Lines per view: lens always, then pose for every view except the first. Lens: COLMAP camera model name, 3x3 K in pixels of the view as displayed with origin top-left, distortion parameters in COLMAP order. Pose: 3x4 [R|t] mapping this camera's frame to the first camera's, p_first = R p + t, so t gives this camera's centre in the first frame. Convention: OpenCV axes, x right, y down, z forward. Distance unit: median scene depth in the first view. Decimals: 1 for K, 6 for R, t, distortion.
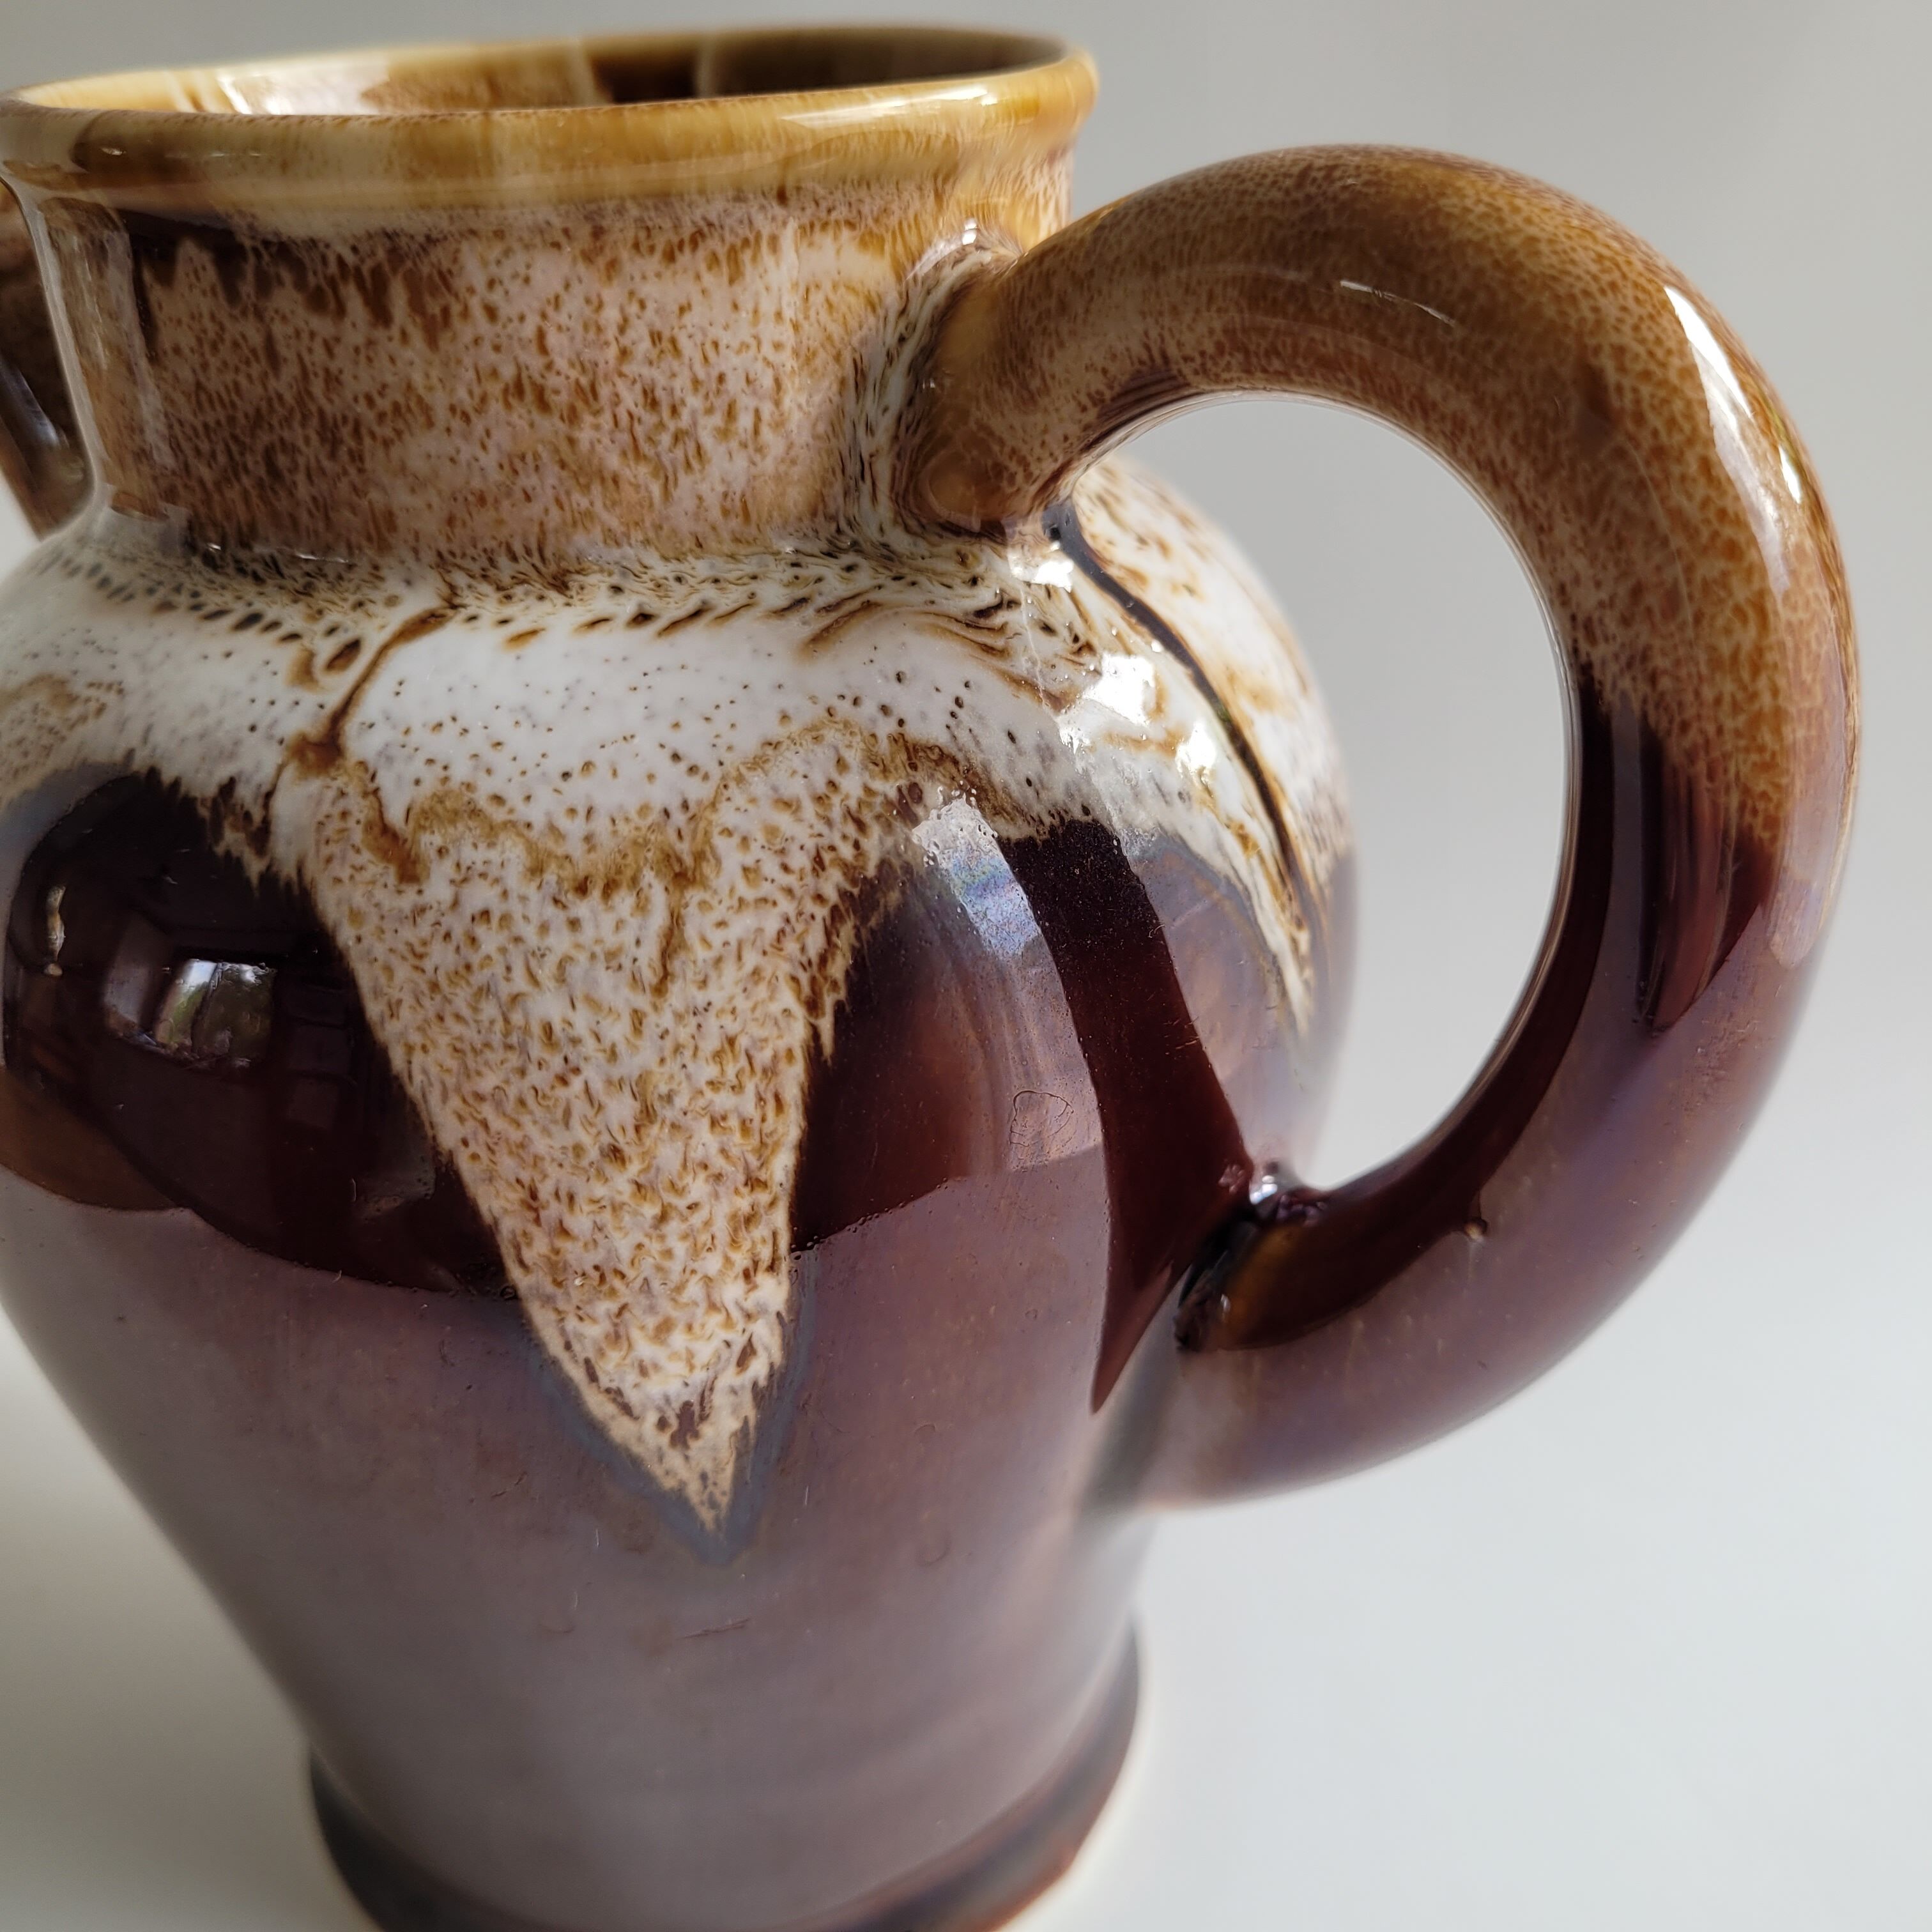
lens RADIAL K [[2116.3, 0, 966.0], [0, 2116.3, 966.0], [0, 0, 1]] dist [-0.053664, -0.011284]
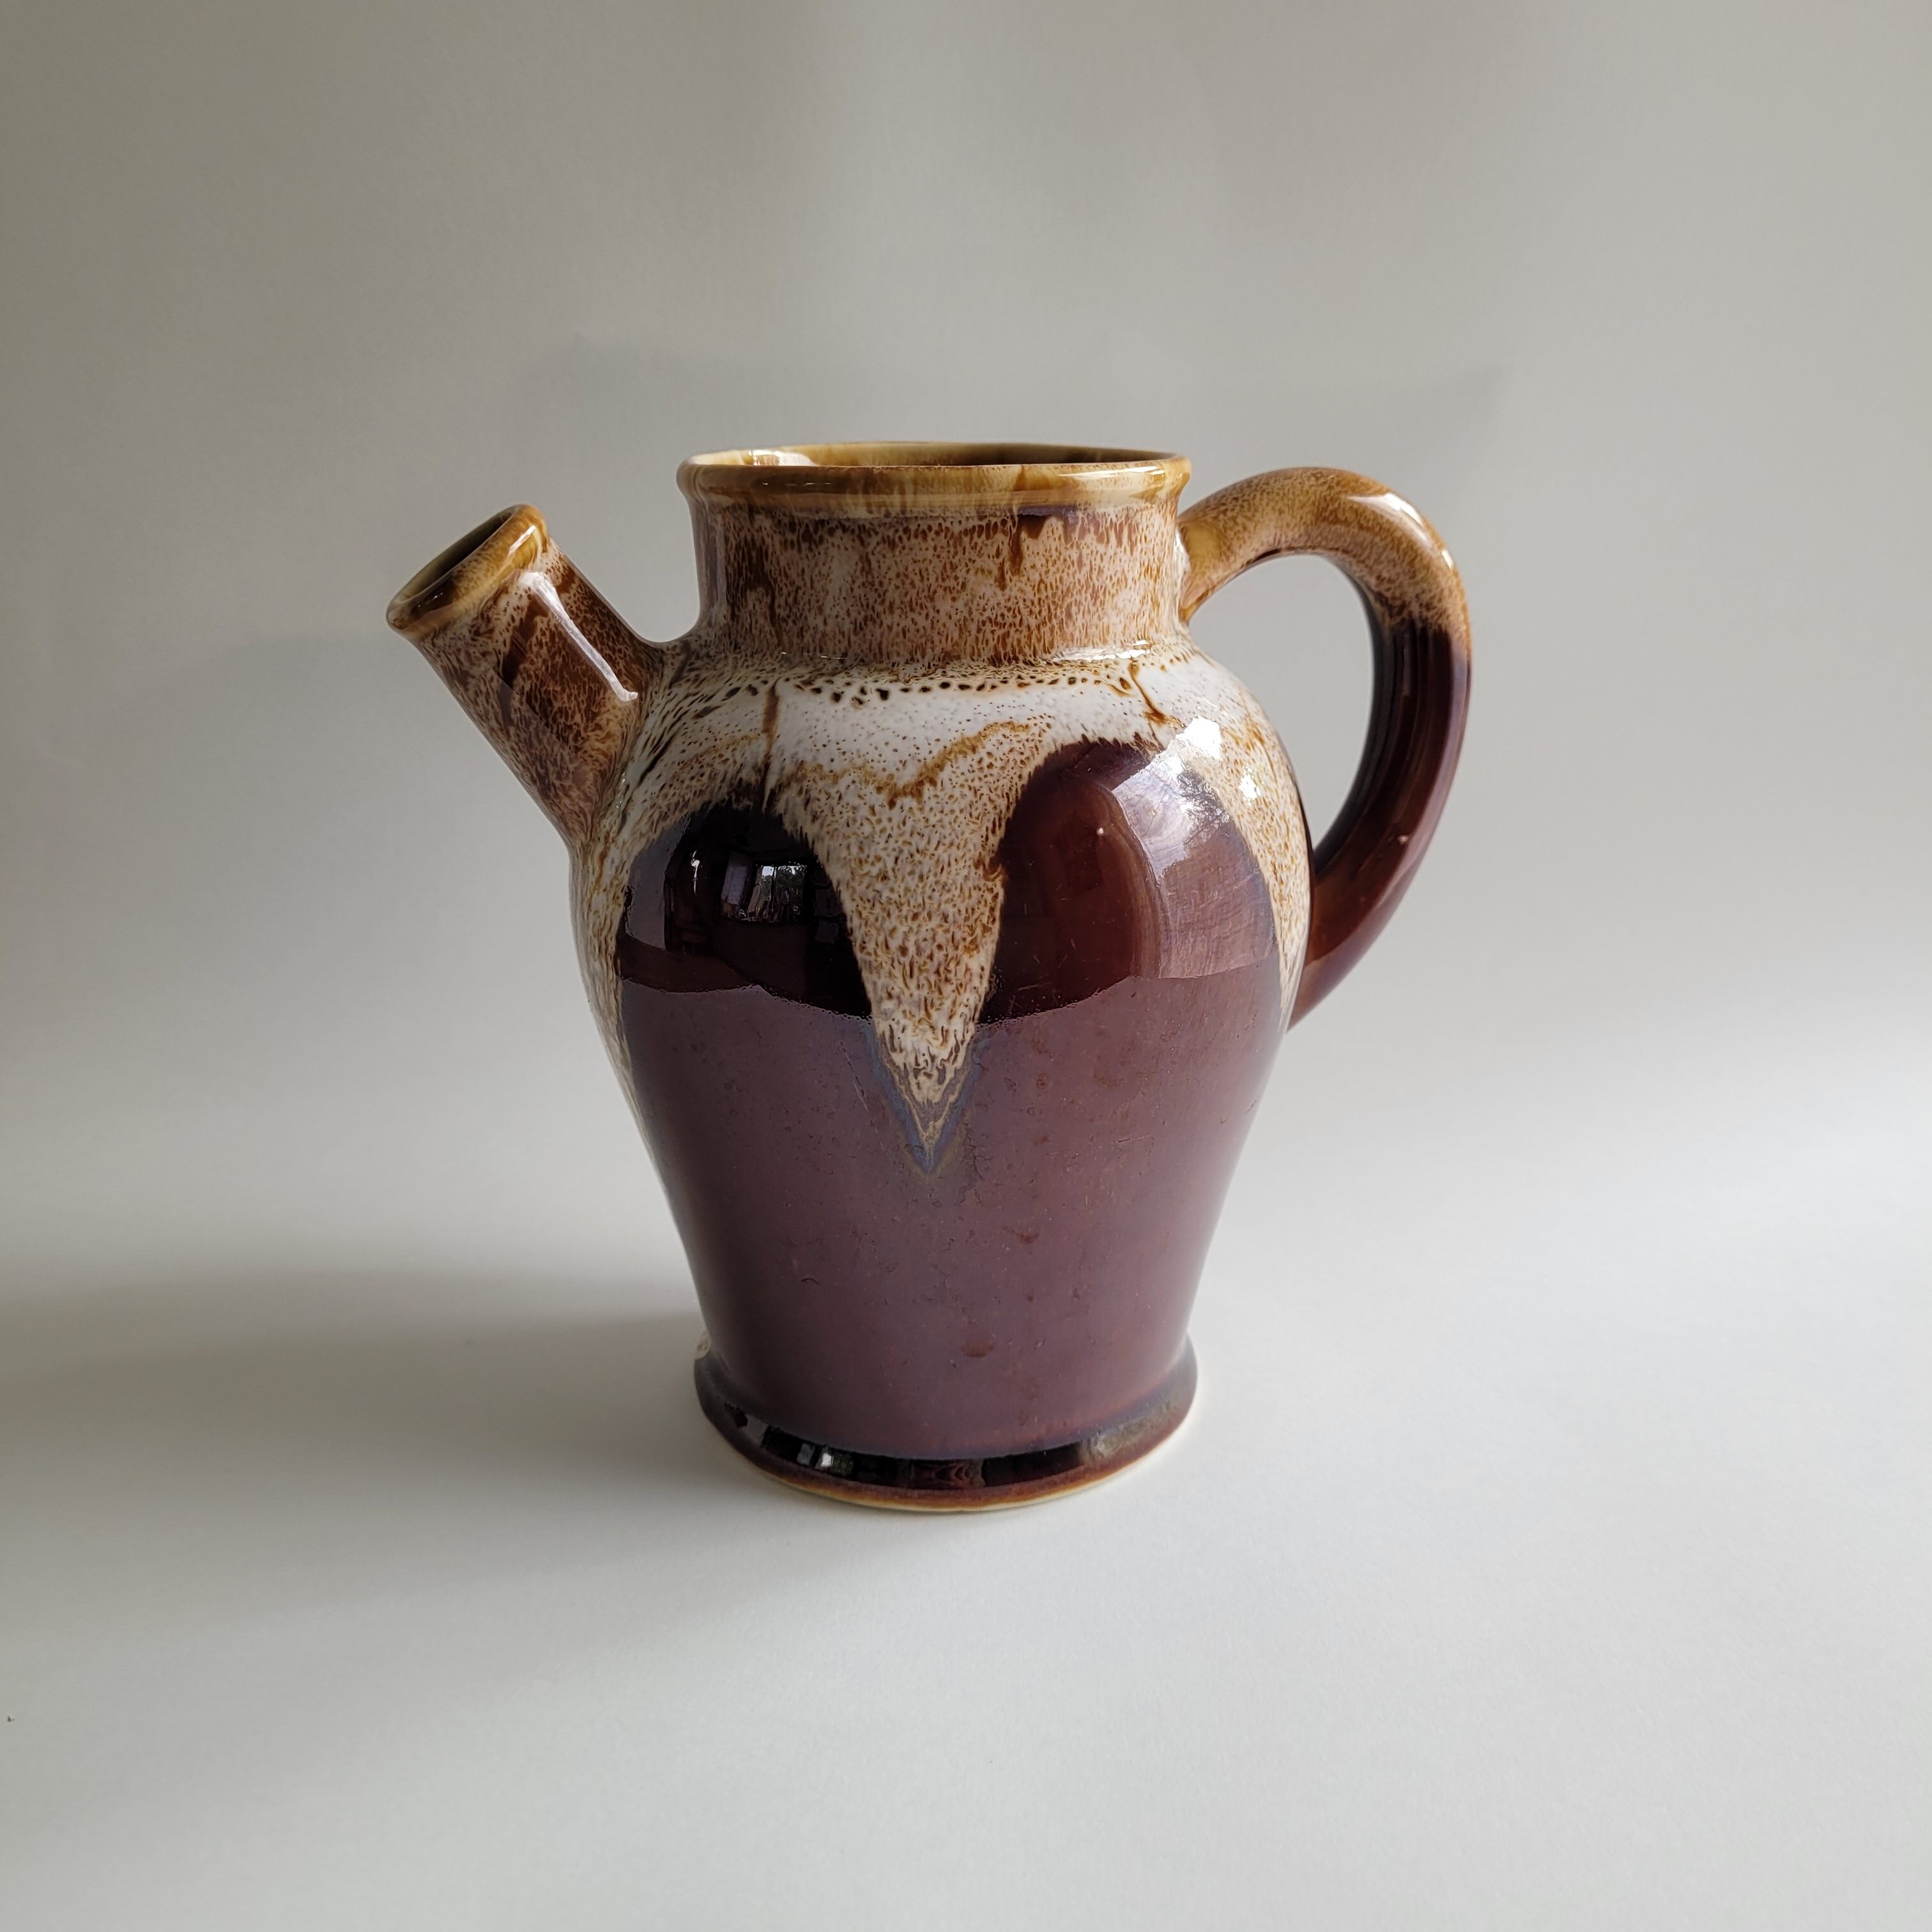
lens RADIAL K [[2116.3, 0, 966.0], [0, 2116.3, 966.0], [0, 0, 1]] dist [-0.053664, -0.011284]
pose [[0.563667, -0.210455, 0.798742, -2.379393], [0.365689, 0.930648, -0.012854, 0.112755], [-0.740642, 0.299337, 0.601537, -0.196516]]
